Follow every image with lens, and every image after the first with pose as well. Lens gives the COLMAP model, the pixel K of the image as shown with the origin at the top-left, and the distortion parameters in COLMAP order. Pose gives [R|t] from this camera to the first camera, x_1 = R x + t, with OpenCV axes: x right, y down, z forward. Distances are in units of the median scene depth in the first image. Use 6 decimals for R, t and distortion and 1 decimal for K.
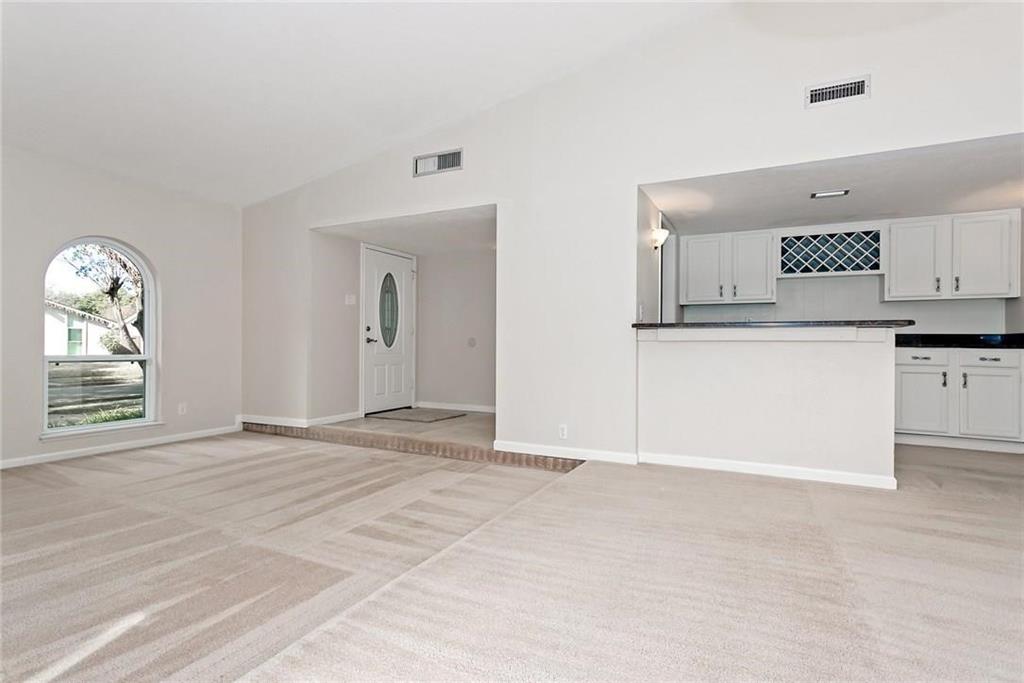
lens RADIAL K [[498.0, 0, 504.4], [0, 498.0, 345.2], [0, 0, 1]] dist [-0.000686, 0.000318]
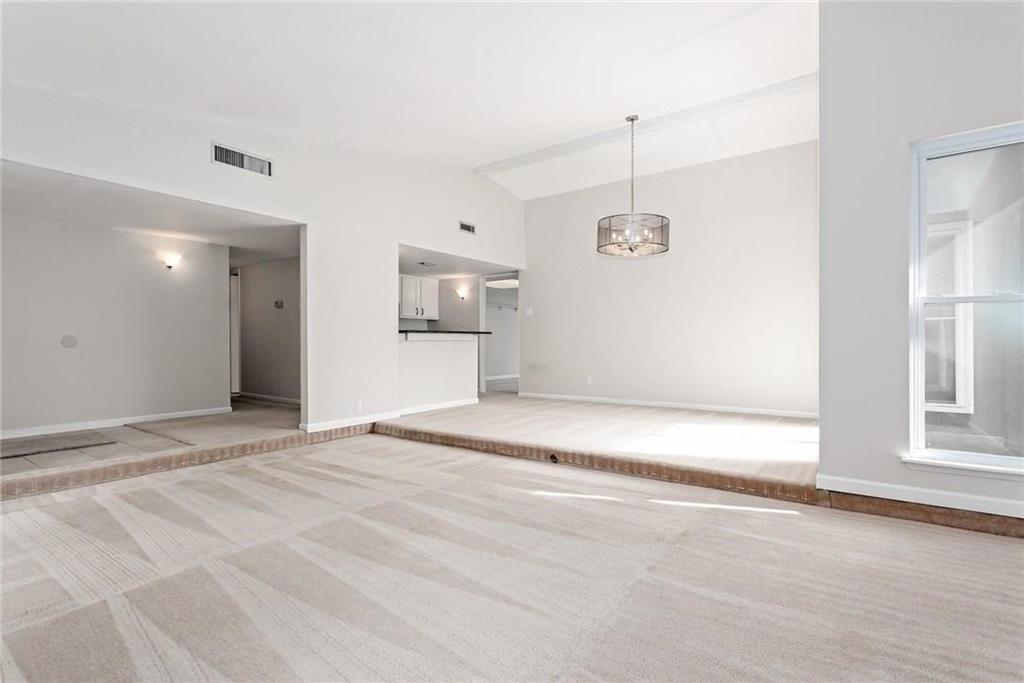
lens RADIAL K [[498.0, 0, 504.4], [0, 498.0, 345.2], [0, 0, 1]] dist [-0.000686, 0.000318]
pose [[0.171802, -0.012209, 0.985056, -1.253233], [0.006219, 0.999917, 0.011308, -0.009781], [-0.985112, 0.004183, 0.171864, 0.388744]]
